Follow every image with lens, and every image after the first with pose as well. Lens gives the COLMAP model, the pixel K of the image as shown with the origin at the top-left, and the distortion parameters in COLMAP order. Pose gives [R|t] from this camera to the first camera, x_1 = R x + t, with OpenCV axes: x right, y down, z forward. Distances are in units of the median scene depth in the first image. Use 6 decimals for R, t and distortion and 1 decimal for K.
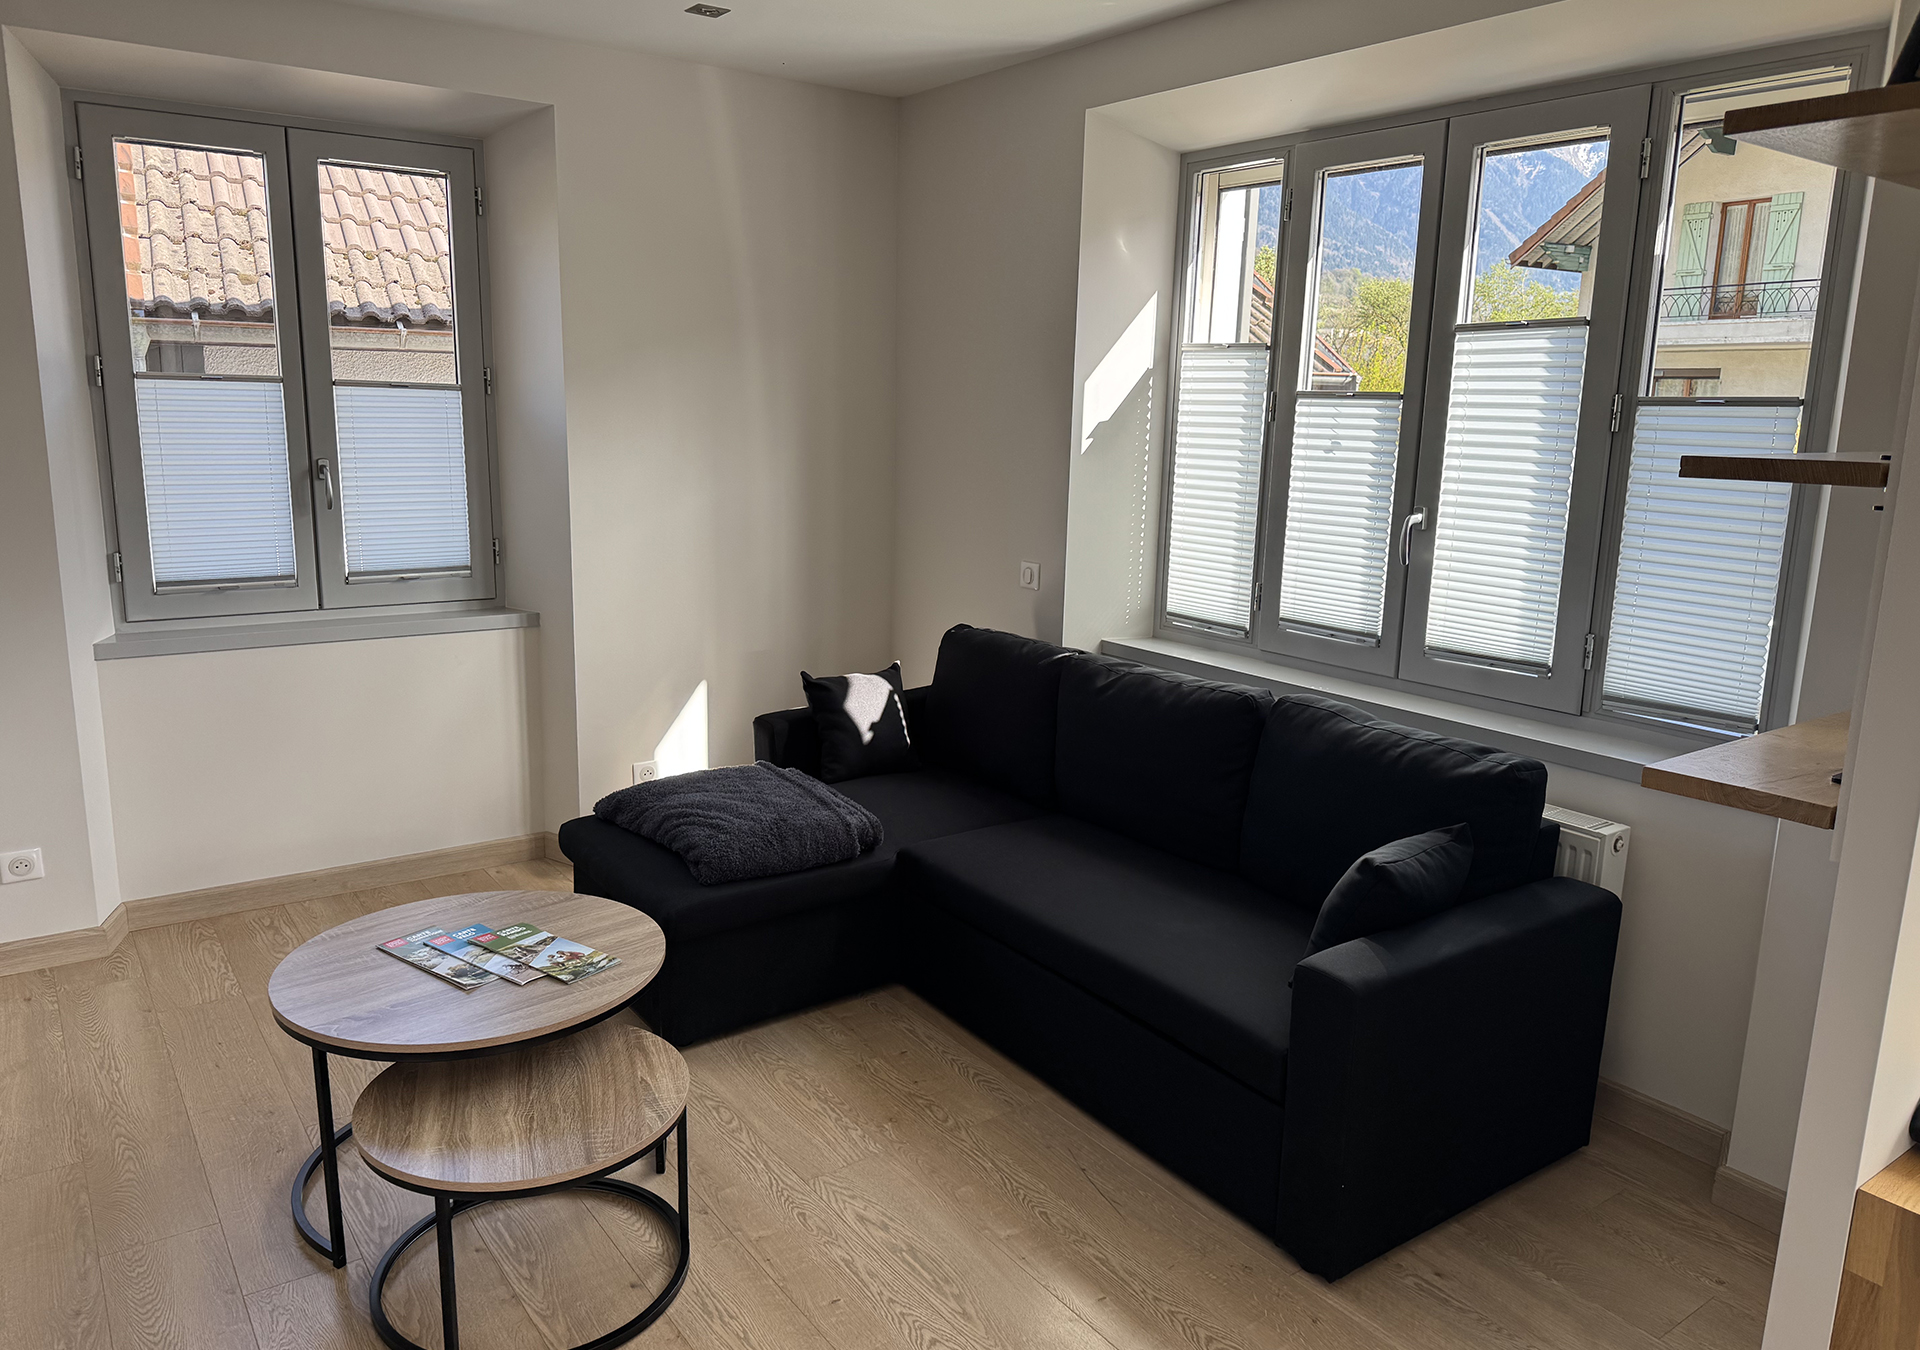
lens RADIAL K [[1362.2, 0, 957.9], [0, 1362.2, 668.0], [0, 0, 1]] dist [0.009107, -0.001827]
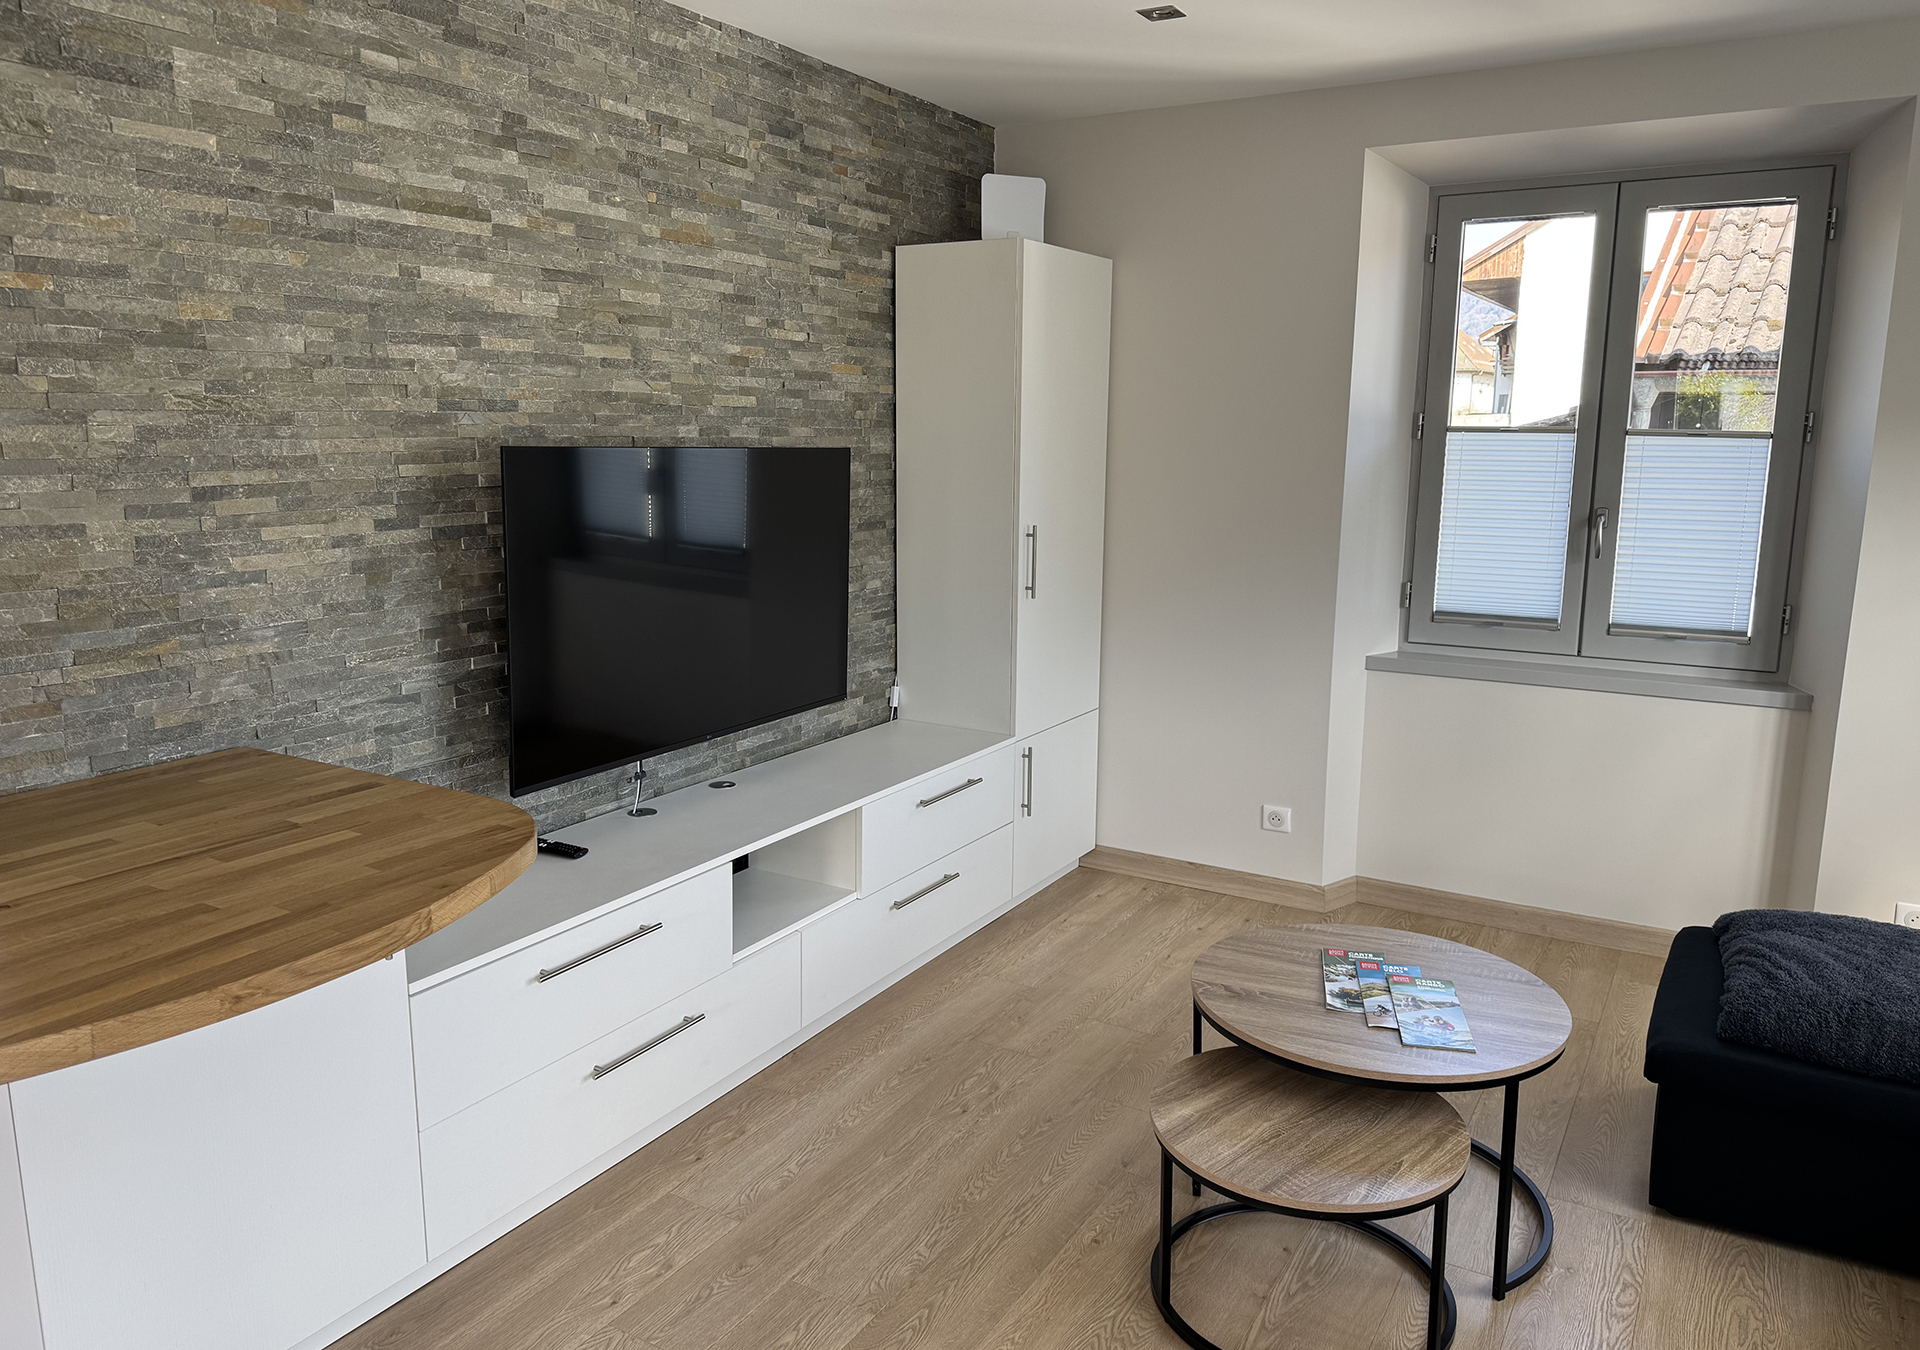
lens RADIAL K [[1352.5, 0, 959.1], [0, 1352.5, 684.5], [0, 0, 1]] dist [0.060903, -0.078594]
pose [[0.393668, 0.154401, -0.906193, 0.303716], [-0.174986, 0.980355, 0.091020, -0.038304], [0.902444, 0.122740, 0.412952, 0.191566]]
